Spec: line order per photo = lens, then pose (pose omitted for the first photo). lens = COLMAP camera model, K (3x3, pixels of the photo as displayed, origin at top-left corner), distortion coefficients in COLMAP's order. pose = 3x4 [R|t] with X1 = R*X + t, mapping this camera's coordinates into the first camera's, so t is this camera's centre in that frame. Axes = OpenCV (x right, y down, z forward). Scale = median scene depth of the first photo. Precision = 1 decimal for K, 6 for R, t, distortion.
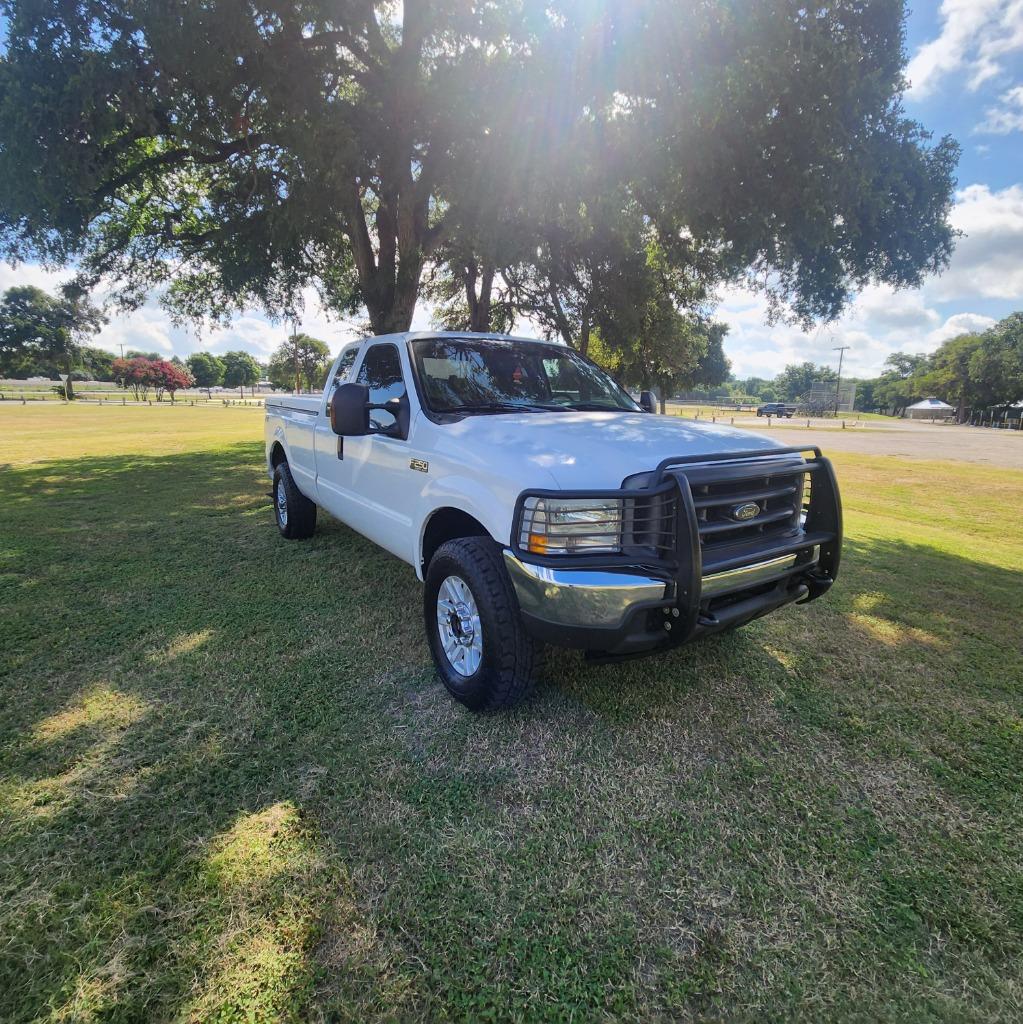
lens RADIAL K [[557.6, 0, 482.5], [0, 557.6, 483.1], [0, 0, 1]] dist [-0.001105, -0.000240]
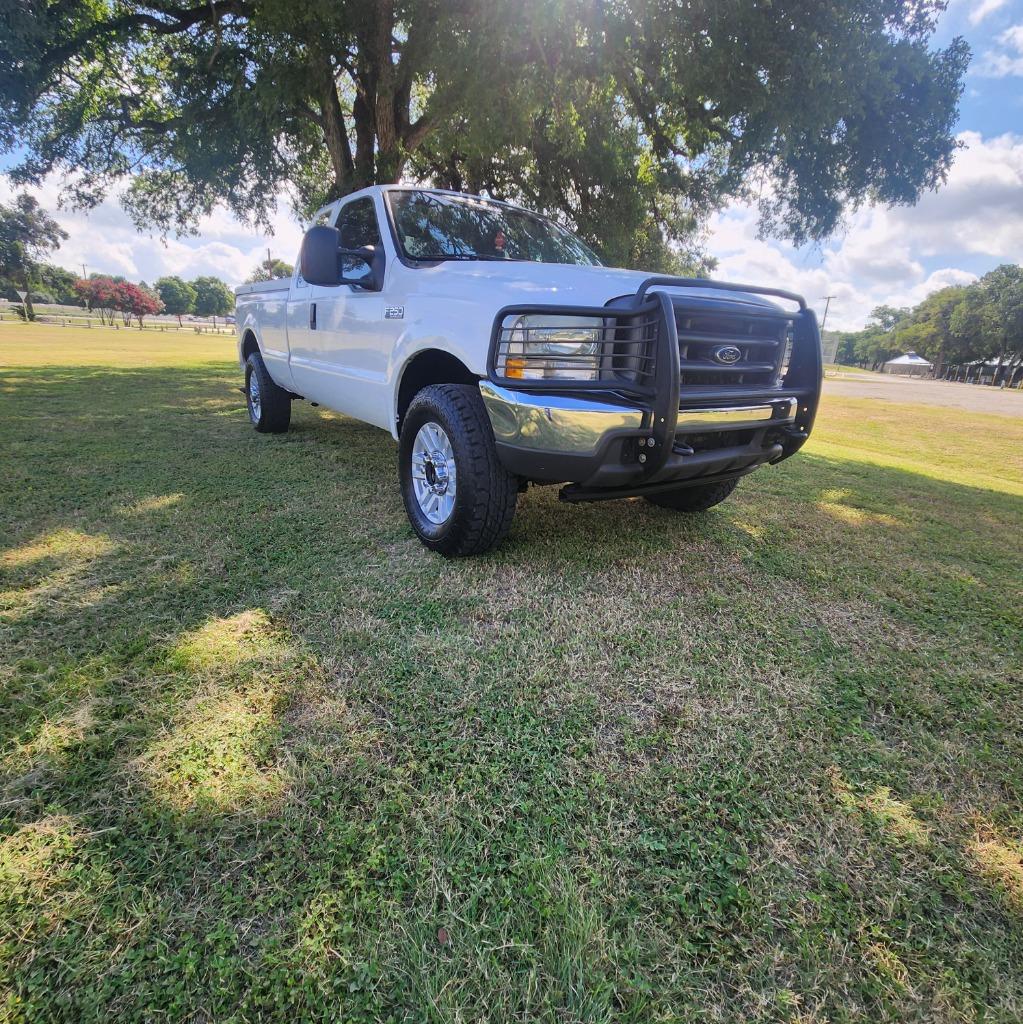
lens RADIAL K [[557.6, 0, 482.1], [0, 557.6, 485.4], [0, 0, 1]] dist [-0.001105, -0.000240]
pose [[0.999190, 0.019128, 0.035407, 0.008914], [-0.022663, 0.994495, 0.102305, 0.171897], [-0.033255, -0.103024, 0.994123, 0.011567]]
